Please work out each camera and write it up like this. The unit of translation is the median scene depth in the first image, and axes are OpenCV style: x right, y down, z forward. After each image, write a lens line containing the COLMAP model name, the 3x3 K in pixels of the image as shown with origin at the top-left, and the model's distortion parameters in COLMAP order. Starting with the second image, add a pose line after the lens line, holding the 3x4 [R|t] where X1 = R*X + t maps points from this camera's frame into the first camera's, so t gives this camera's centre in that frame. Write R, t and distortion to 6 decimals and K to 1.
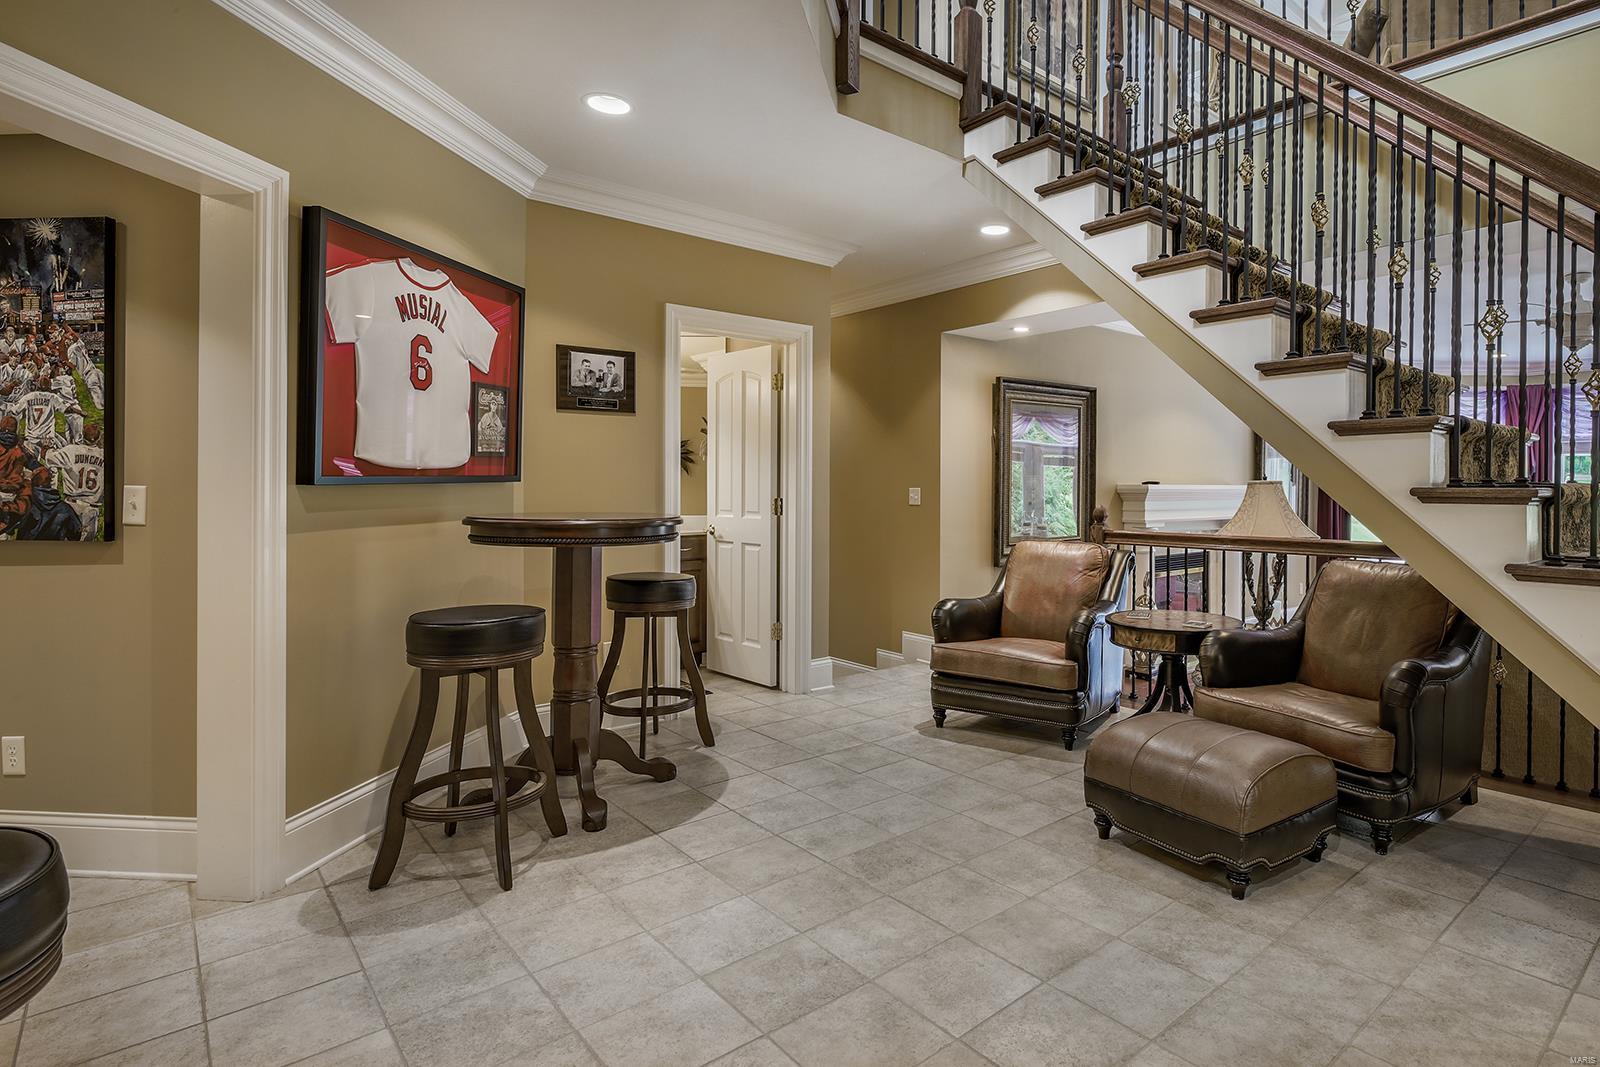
lens RADIAL K [[839.5, 0, 946.3], [0, 839.5, 483.4], [0, 0, 1]] dist [-0.000625, -0.000419]
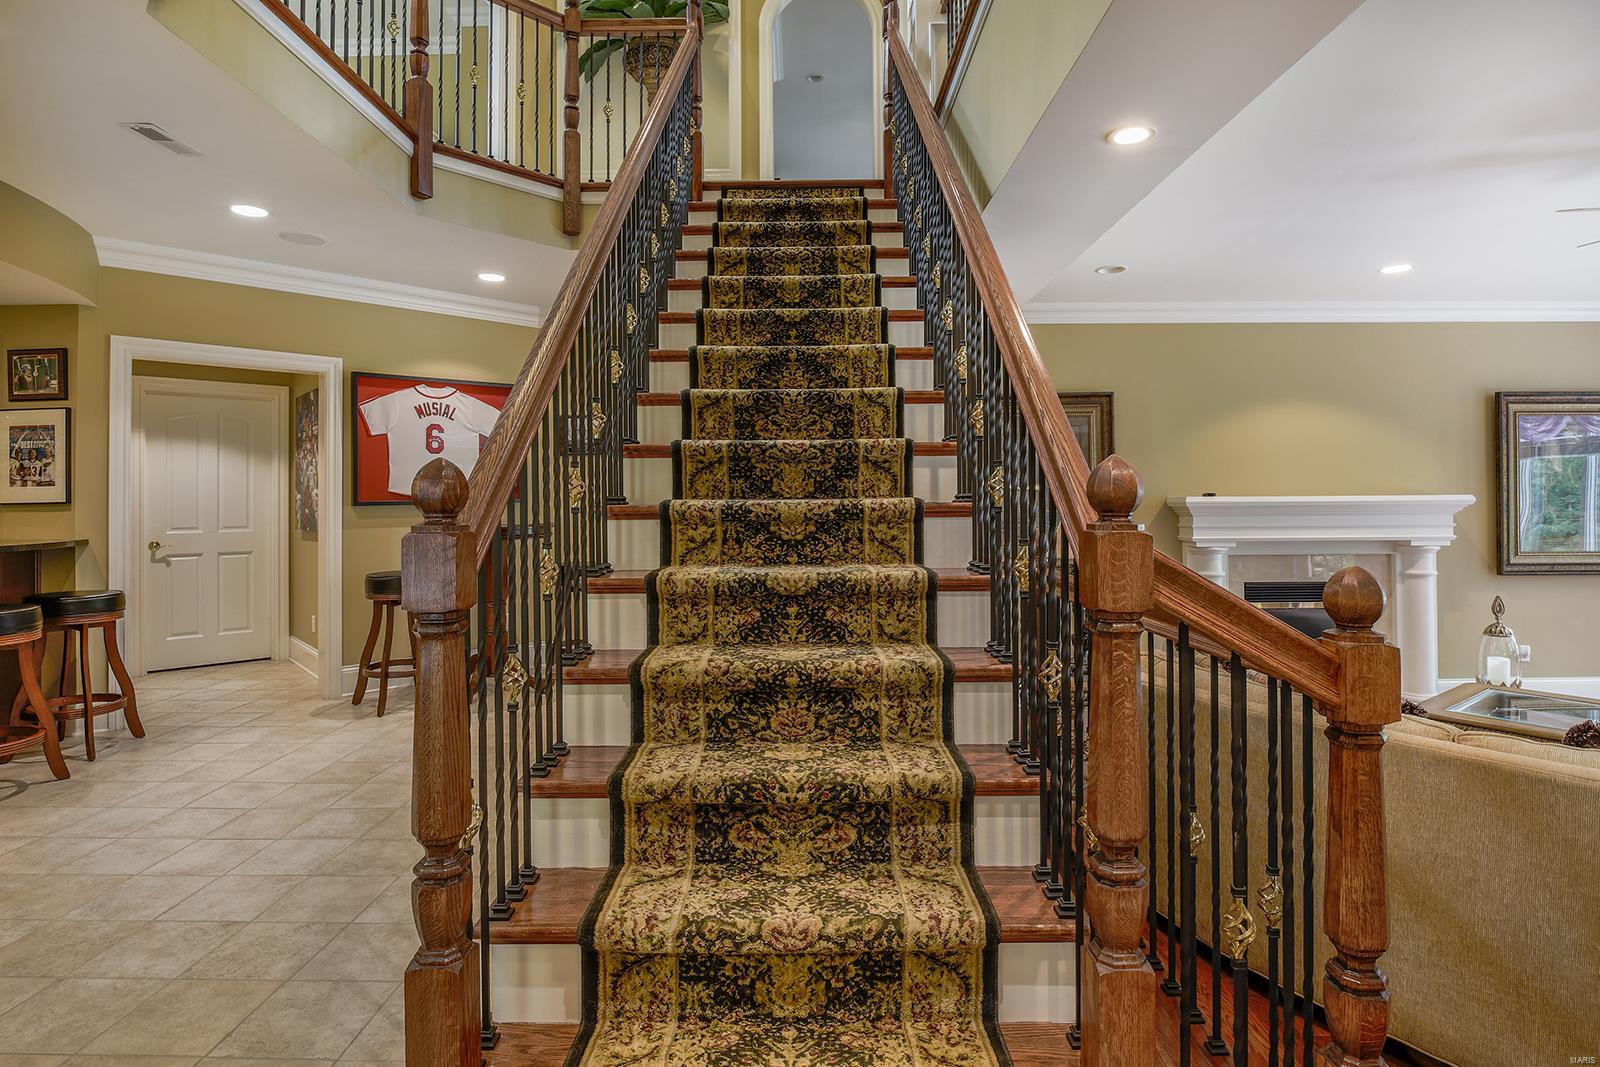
lens RADIAL K [[825.1, 0, 795.5], [0, 825.1, 472.8], [0, 0, 1]] dist [-0.022199, 0.000734]
pose [[0.717053, -0.034159, -0.696181, 1.190942], [0.012849, 0.999276, -0.035796, 0.005759], [0.696900, 0.016722, 0.716973, 0.257518]]
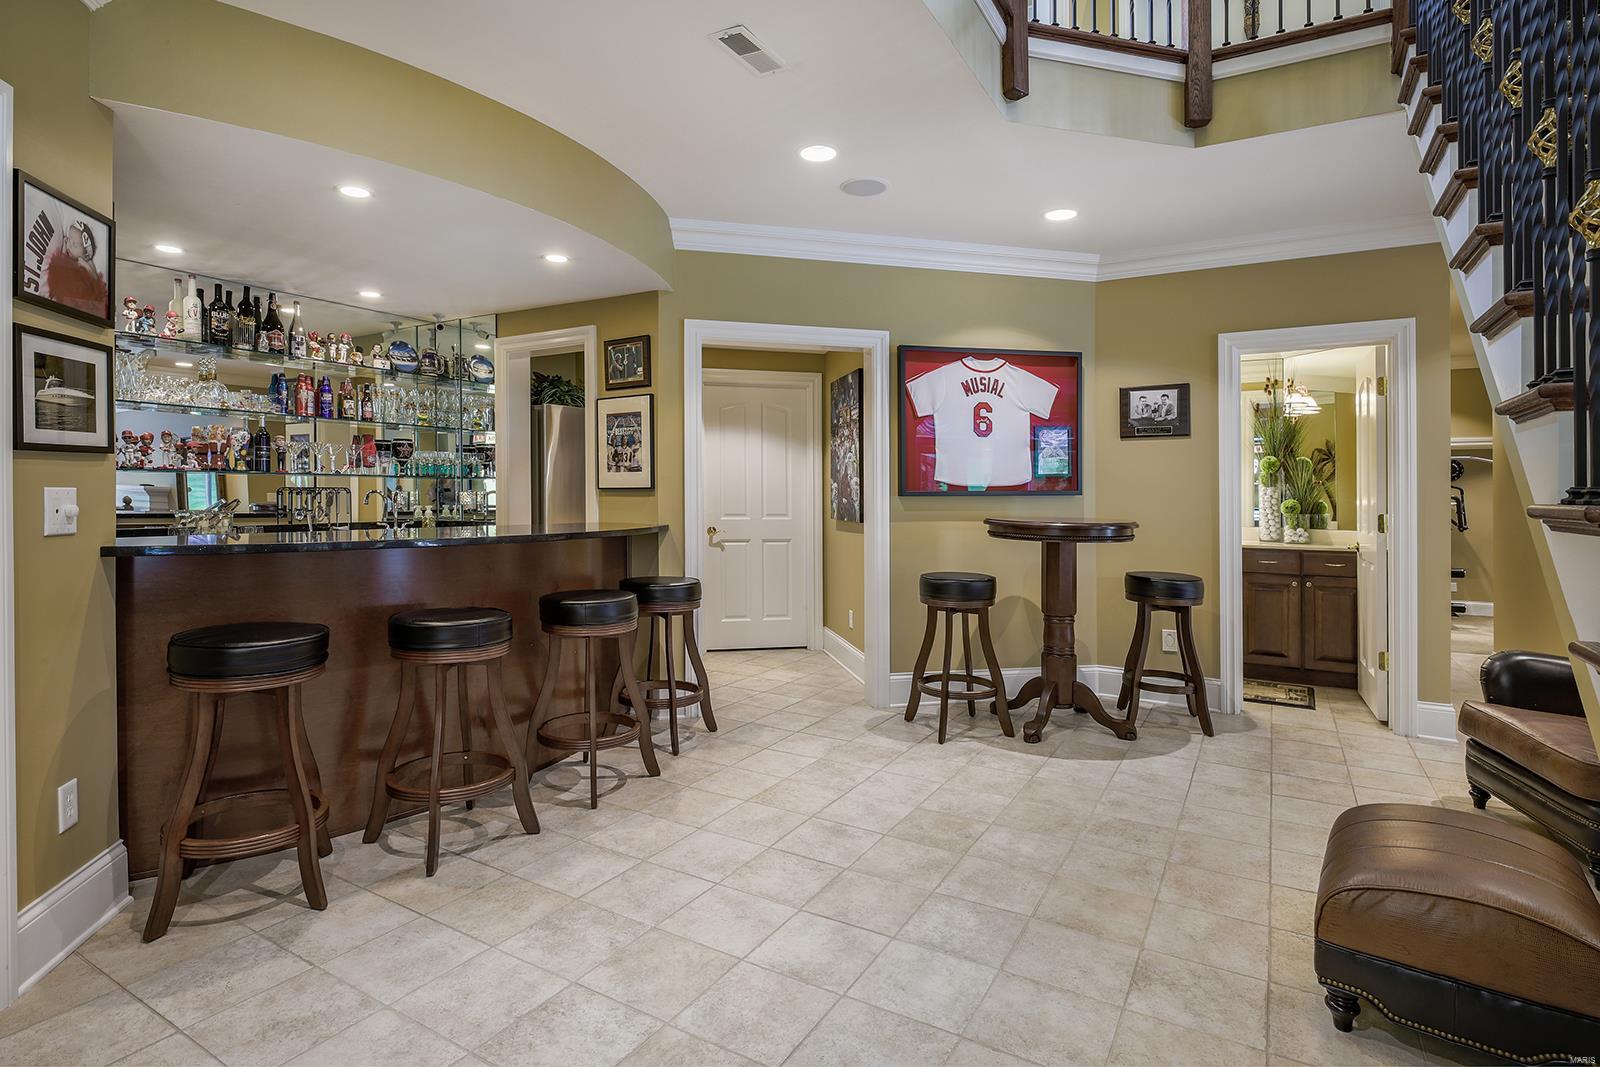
lens RADIAL K [[808.3, 0, 804.4], [0, 808.3, 496.4], [0, 0, 1]] dist [0.000018, 0.000189]
pose [[0.275738, 0.001416, -0.961232, 0.749112], [-0.006313, 0.999980, -0.000338, 0.004419], [0.961212, 0.006162, 0.275741, 0.252868]]
